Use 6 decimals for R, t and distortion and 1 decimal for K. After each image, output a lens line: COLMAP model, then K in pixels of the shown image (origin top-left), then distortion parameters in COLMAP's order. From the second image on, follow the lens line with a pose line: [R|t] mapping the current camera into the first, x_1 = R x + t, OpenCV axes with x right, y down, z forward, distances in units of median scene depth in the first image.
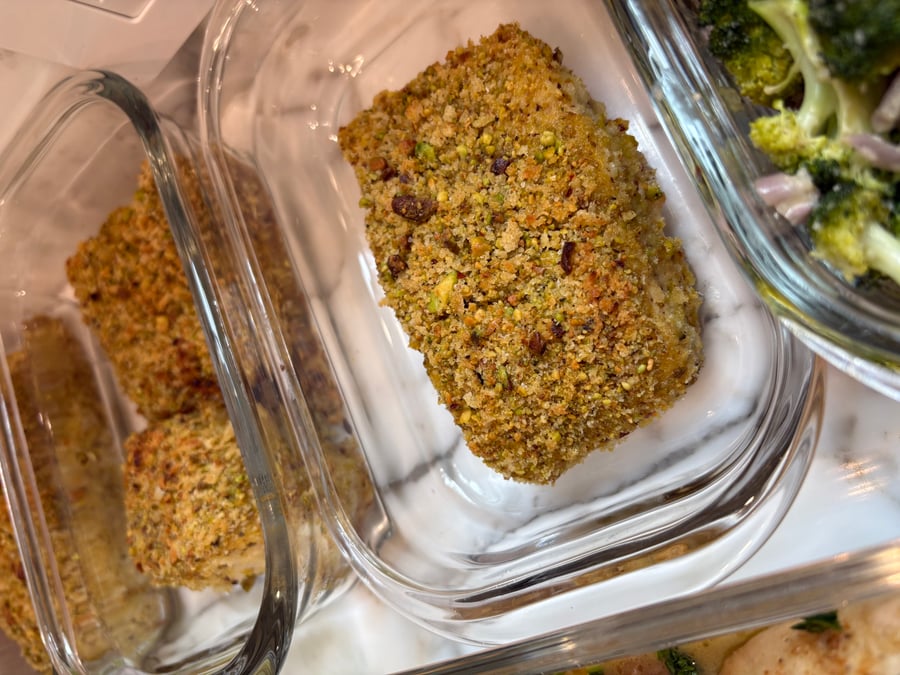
lens RADIAL K [[738.0, 0, 450.0], [0, 738.0, 337.5], [0, 0, 1]] dist [0.060334, -0.118798]
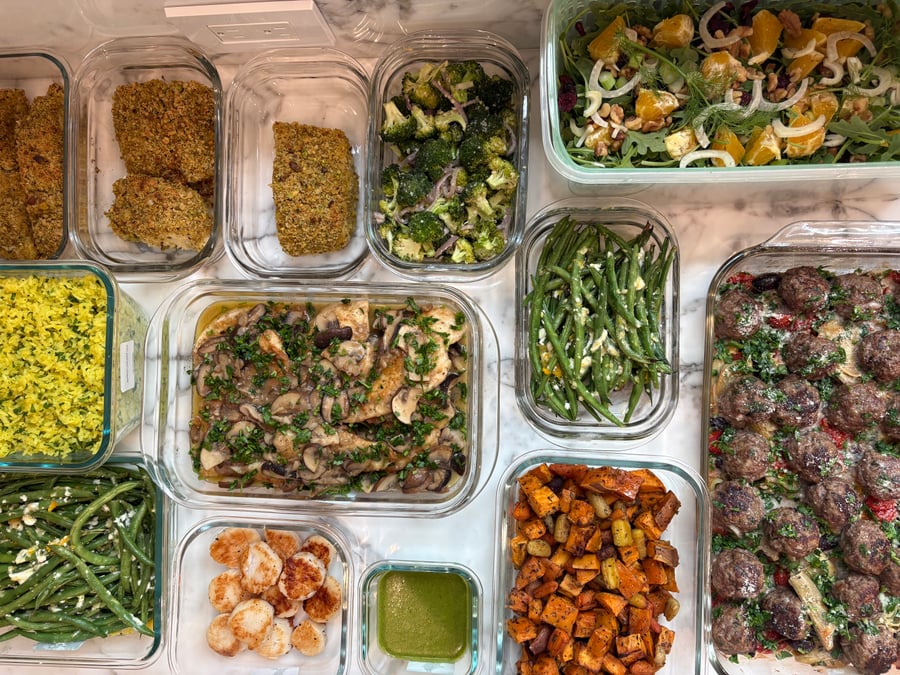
lens RADIAL K [[667.6, 0, 449.2], [0, 667.6, 341.5], [0, 0, 1]] dist [0.060150, -0.079542]
pose [[0.784683, 0.380179, 0.489629, -0.802543], [-0.447096, 0.894210, 0.022197, 0.181530], [-0.429393, -0.236329, 0.871648, -2.513337]]
